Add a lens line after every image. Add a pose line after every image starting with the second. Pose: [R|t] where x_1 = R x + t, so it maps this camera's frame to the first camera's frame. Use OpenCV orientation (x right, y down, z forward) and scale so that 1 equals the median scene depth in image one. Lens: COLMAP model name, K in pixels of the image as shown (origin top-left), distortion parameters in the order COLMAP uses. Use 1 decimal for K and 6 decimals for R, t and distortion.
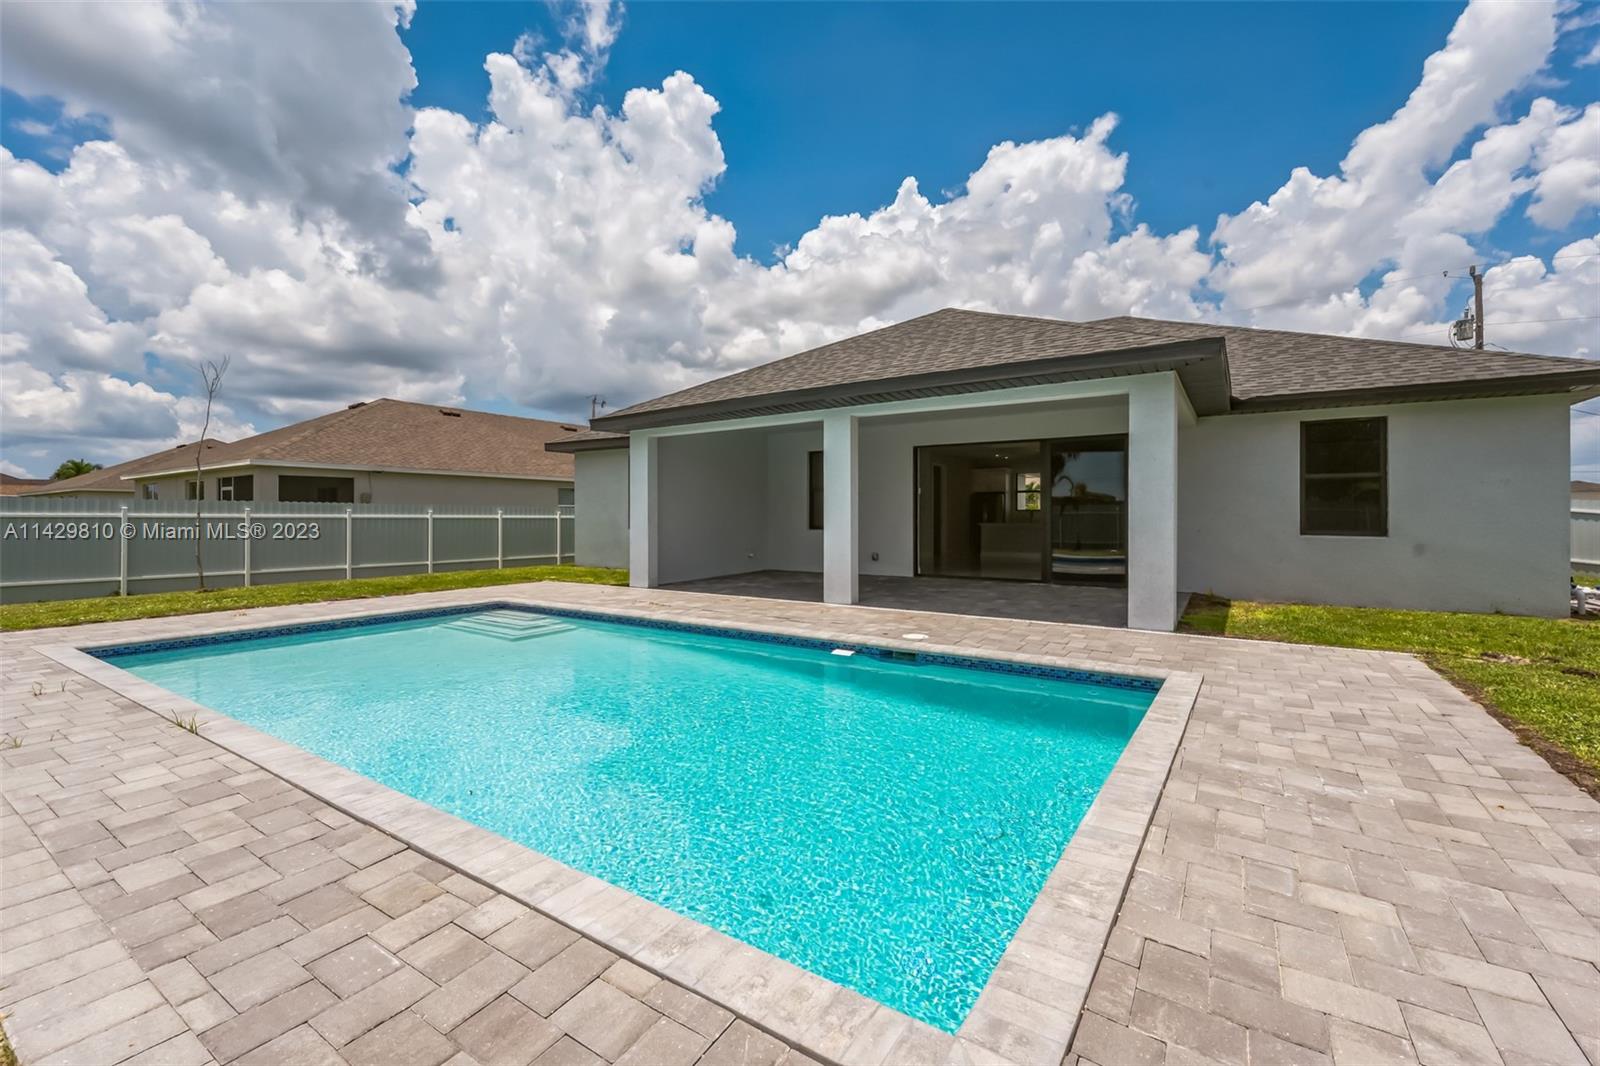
lens RADIAL K [[662.0, 0, 793.8], [0, 662.0, 519.1], [0, 0, 1]] dist [0.004382, -0.001791]
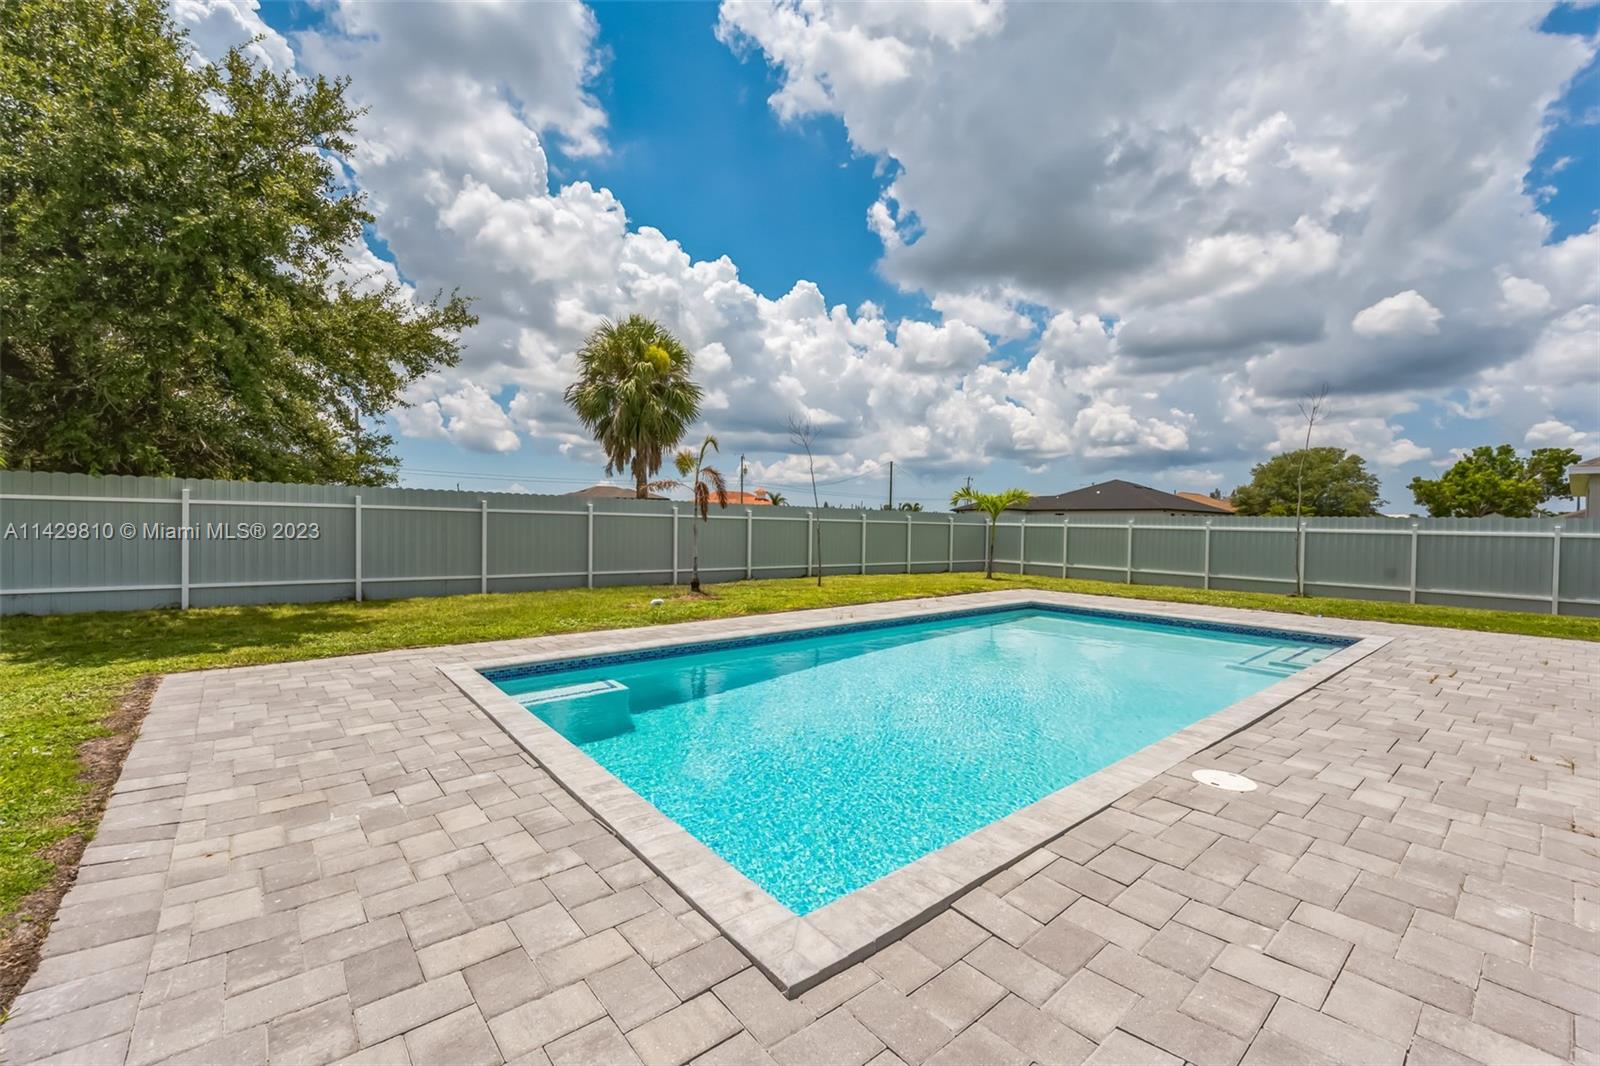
lens RADIAL K [[662.0, 0, 804.6], [0, 662.0, 533.9], [0, 0, 1]] dist [0.004382, -0.001791]
pose [[-0.281559, 0.014568, -0.959433, 1.583552], [-0.022638, 0.999506, 0.021820, -0.010726], [0.959277, 0.027864, -0.281090, 1.865760]]
